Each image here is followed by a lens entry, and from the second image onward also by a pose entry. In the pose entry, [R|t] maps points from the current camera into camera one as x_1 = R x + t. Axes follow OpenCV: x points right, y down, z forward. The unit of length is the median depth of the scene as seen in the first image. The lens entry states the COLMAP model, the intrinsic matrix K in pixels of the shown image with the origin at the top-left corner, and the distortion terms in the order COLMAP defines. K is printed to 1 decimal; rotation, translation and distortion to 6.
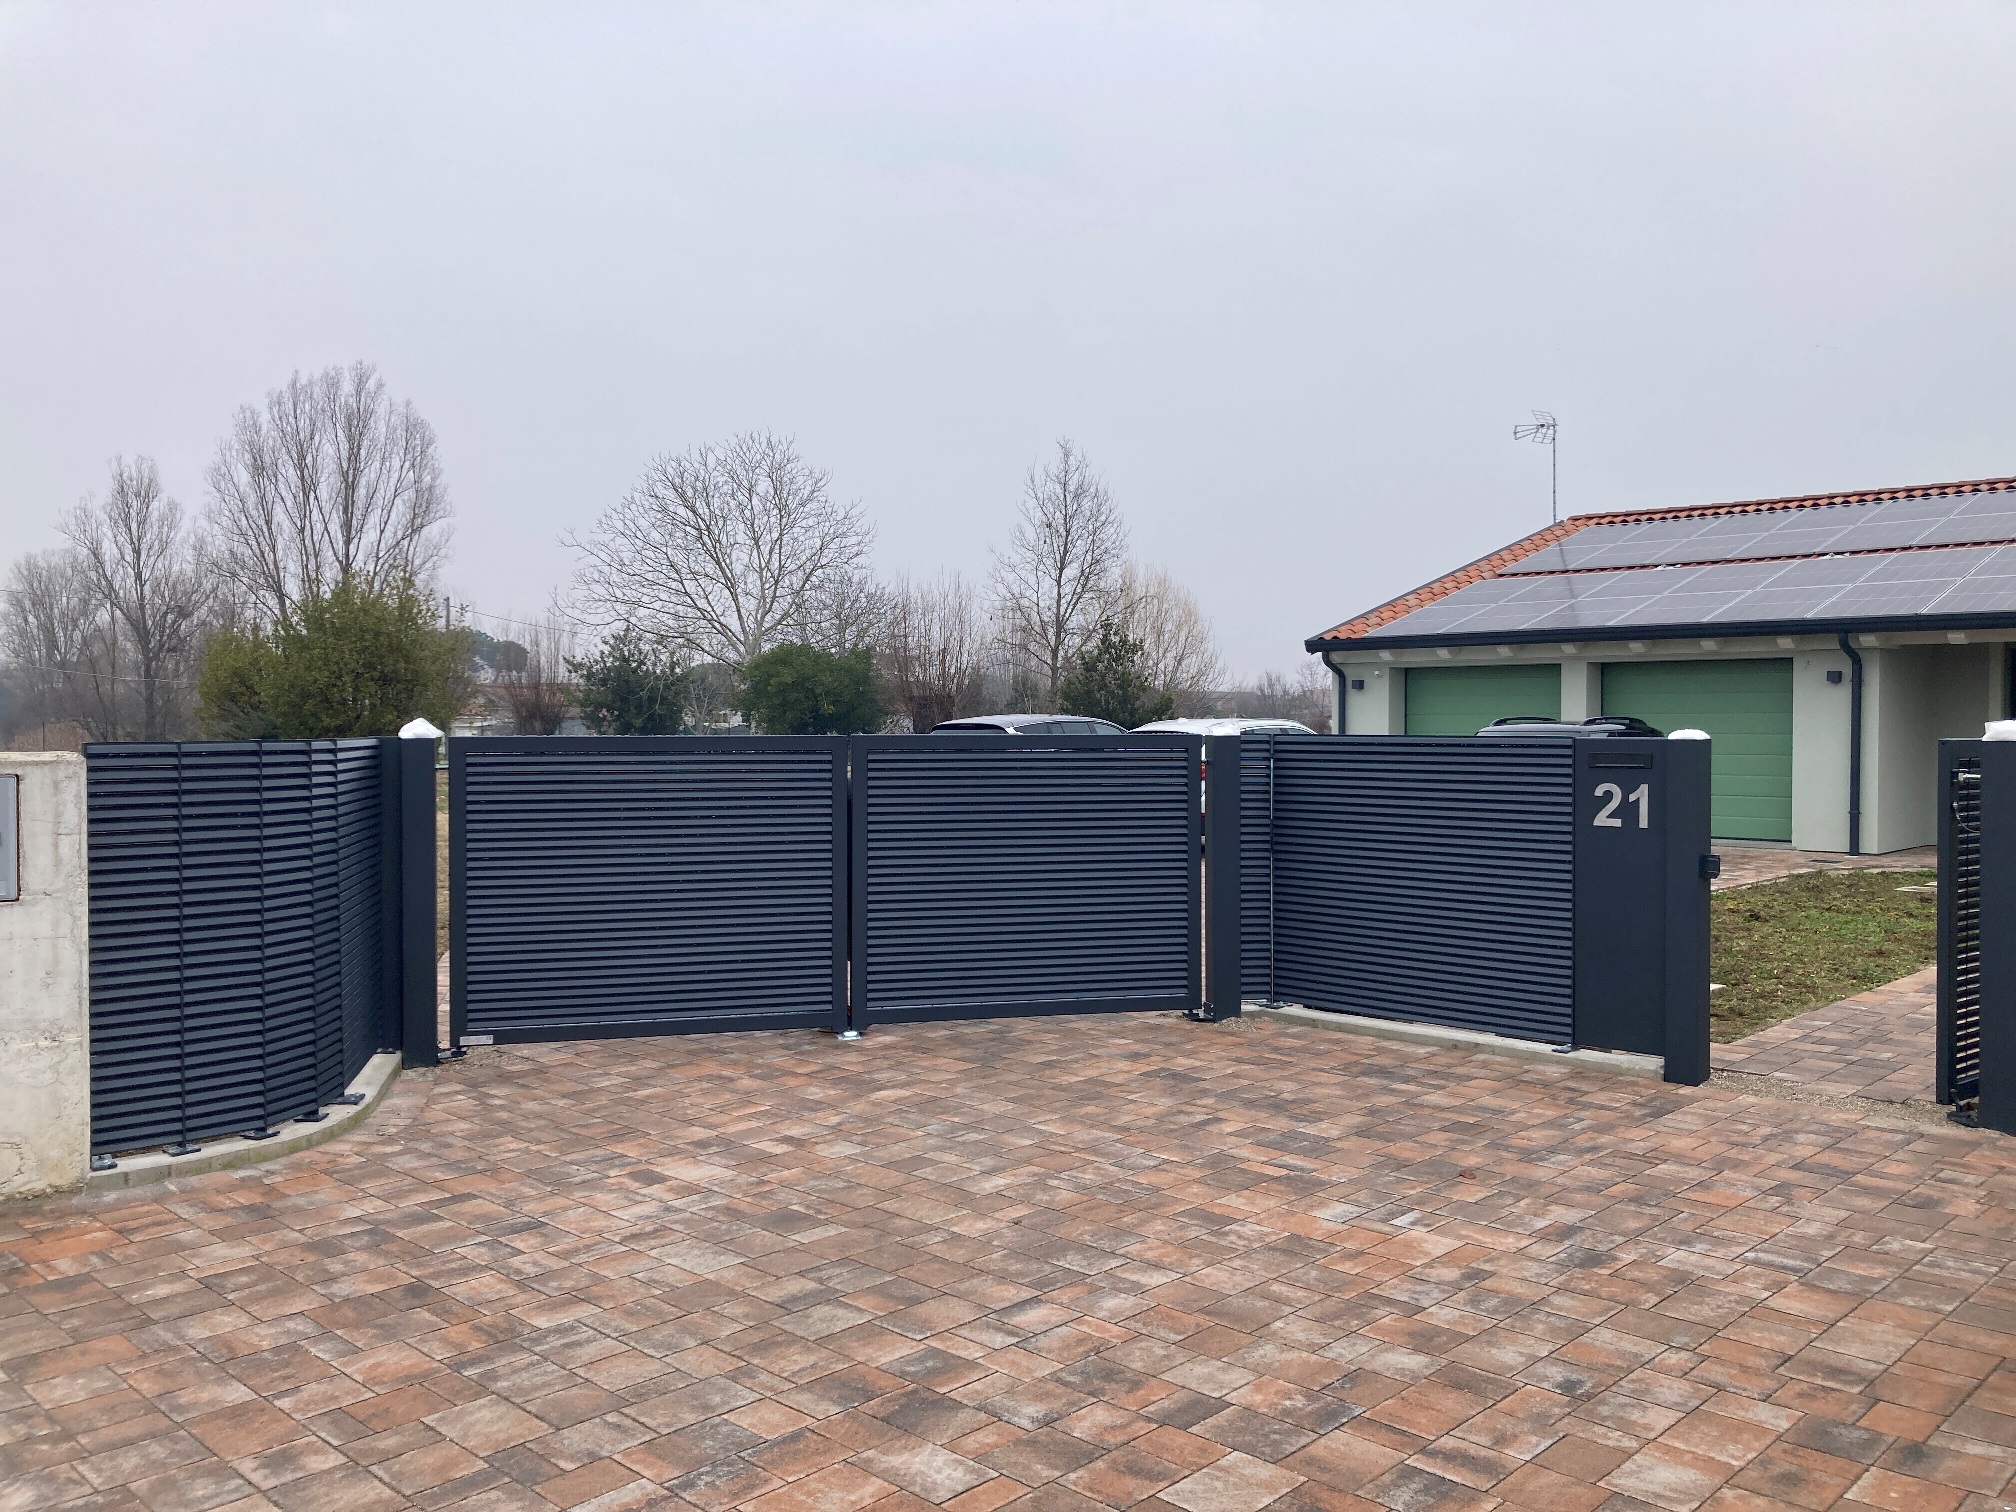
lens RADIAL K [[1647.9, 0, 1008.0], [0, 1647.9, 756.0], [0, 0, 1]] dist [-0.010712, -0.007225]
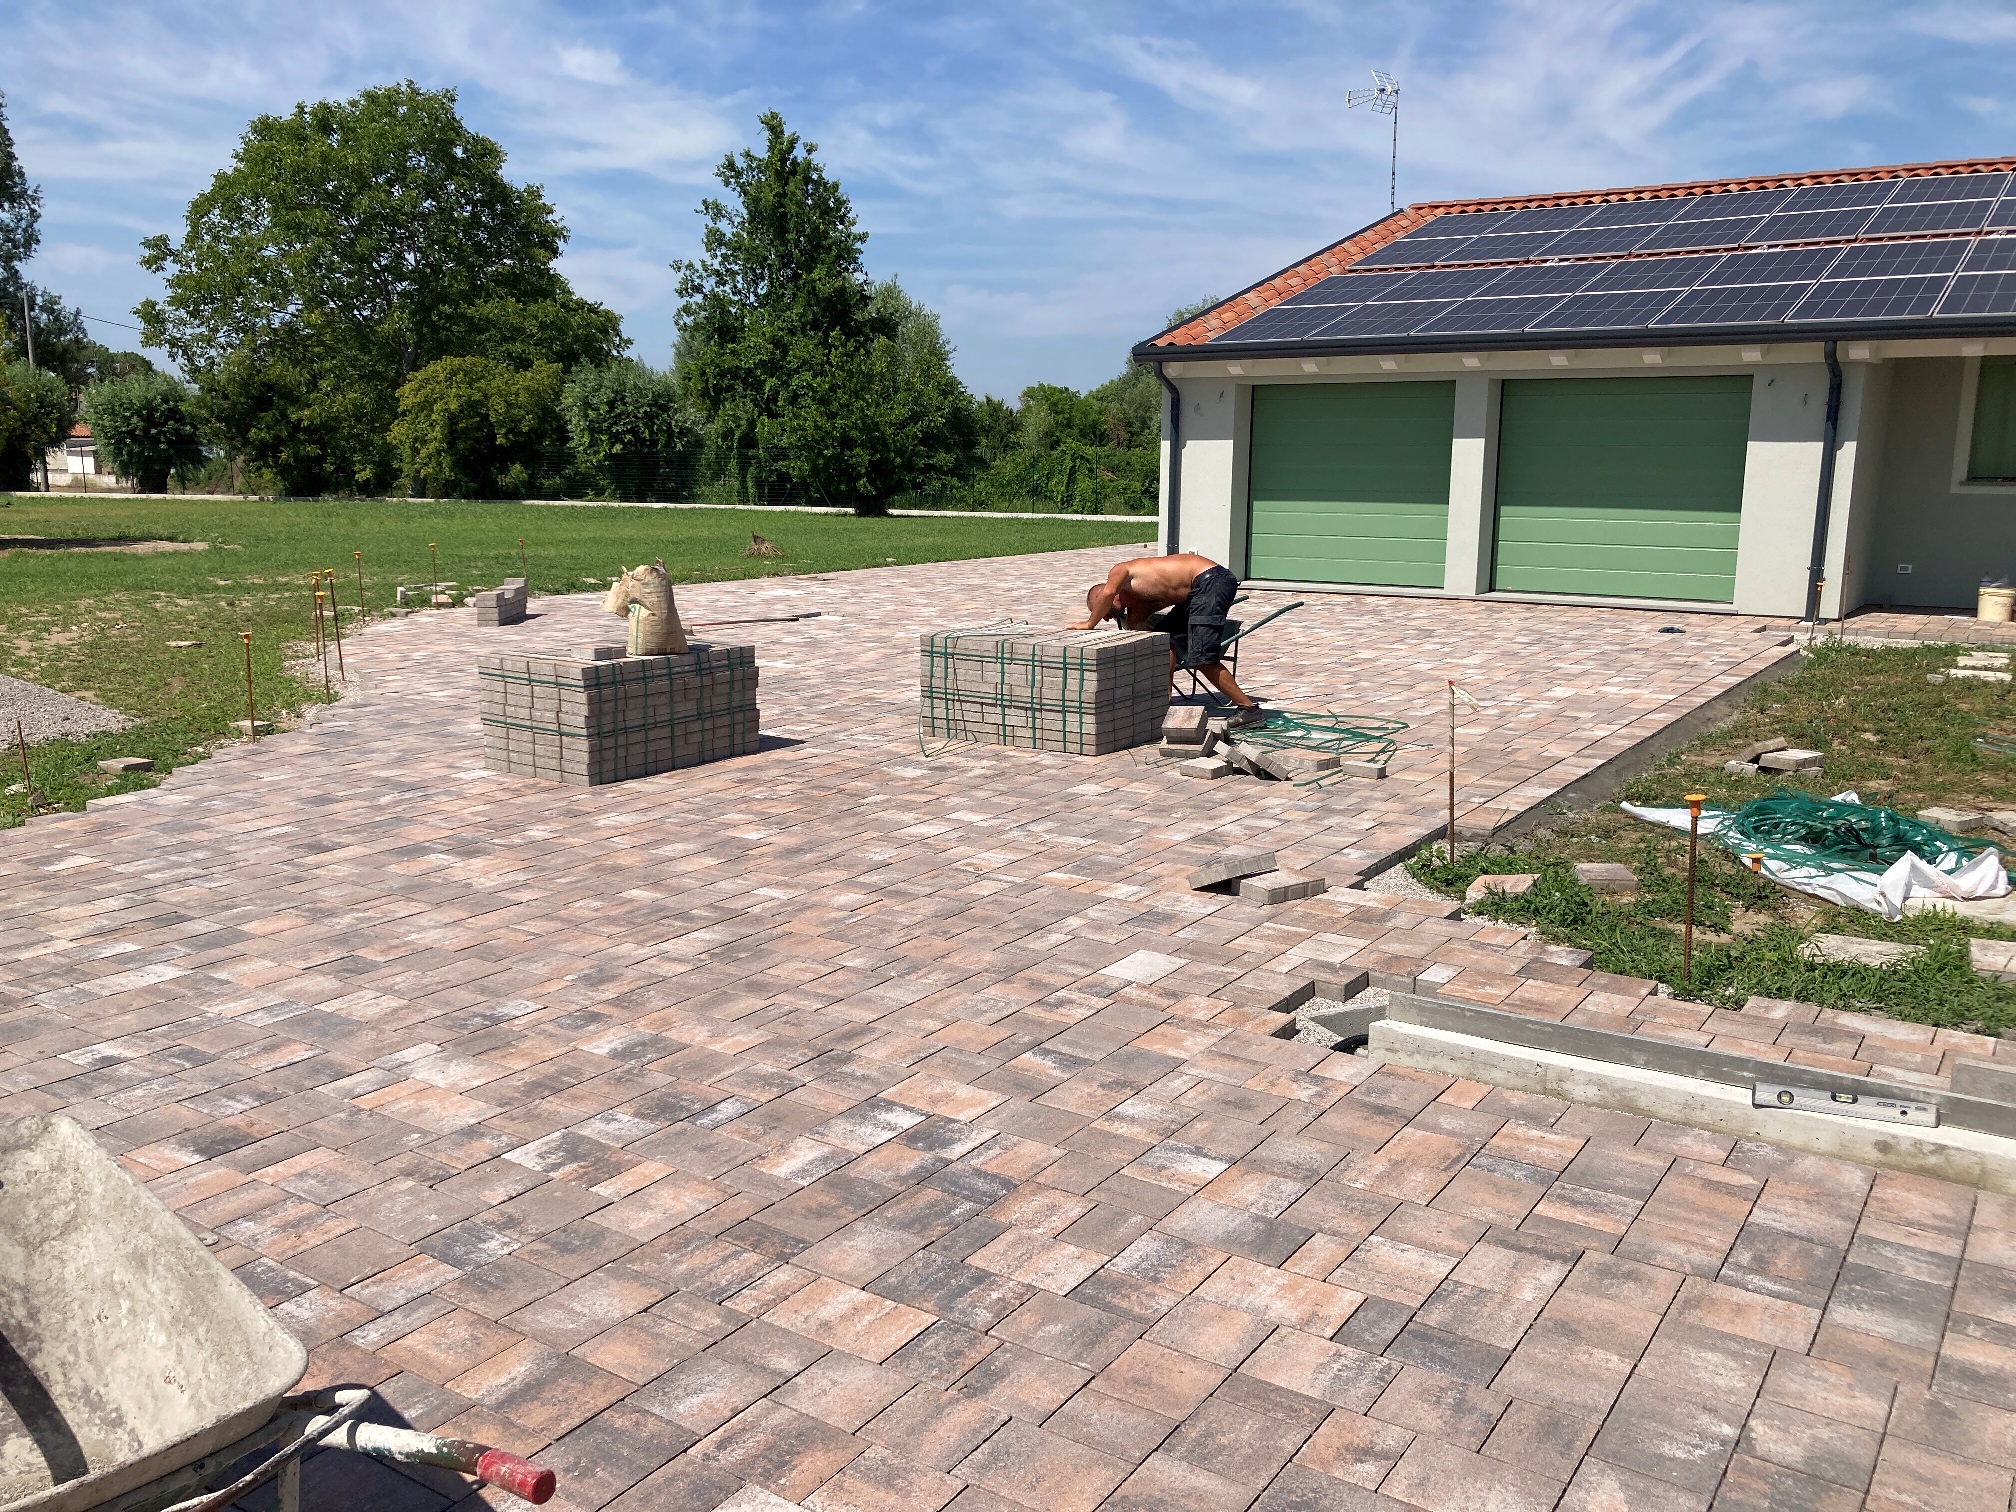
lens RADIAL K [[1647.9, 0, 1008.0], [0, 1647.9, 756.0], [0, 0, 1]] dist [-0.010712, -0.007225]
pose [[0.983610, -0.032876, 0.177284, -0.021328], [0.003913, 0.986897, 0.161303, -0.005617], [-0.180265, -0.157966, 0.970851, 0.230149]]
